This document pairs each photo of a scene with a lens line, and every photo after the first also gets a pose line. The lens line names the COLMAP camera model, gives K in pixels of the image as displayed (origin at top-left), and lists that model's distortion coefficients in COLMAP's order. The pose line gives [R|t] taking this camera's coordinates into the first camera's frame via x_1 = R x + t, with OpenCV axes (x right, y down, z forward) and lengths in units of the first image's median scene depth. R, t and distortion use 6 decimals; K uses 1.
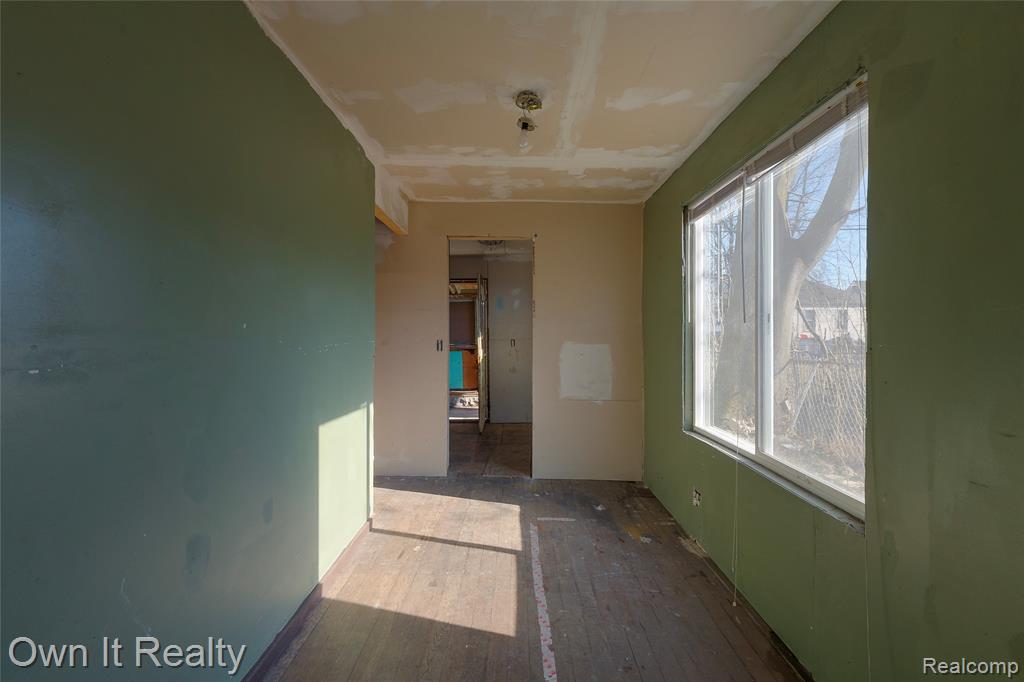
lens RADIAL K [[429.6, 0, 511.0], [0, 429.6, 339.3], [0, 0, 1]] dist [0.008542, -0.000615]
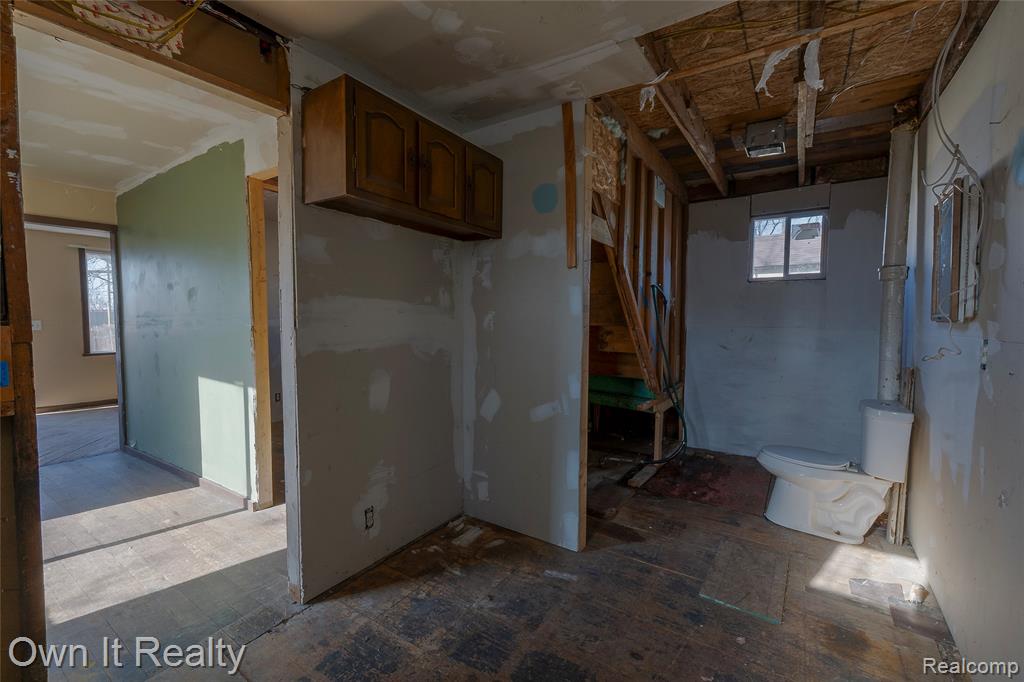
lens RADIAL K [[429.6, 0, 511.0], [0, 429.6, 339.3], [0, 0, 1]] dist [0.008542, -0.000615]
pose [[-0.545822, 0.040642, -0.836915, 0.143835], [-0.010465, 0.998414, 0.055310, -0.019590], [0.837836, 0.038947, -0.544531, 1.715368]]
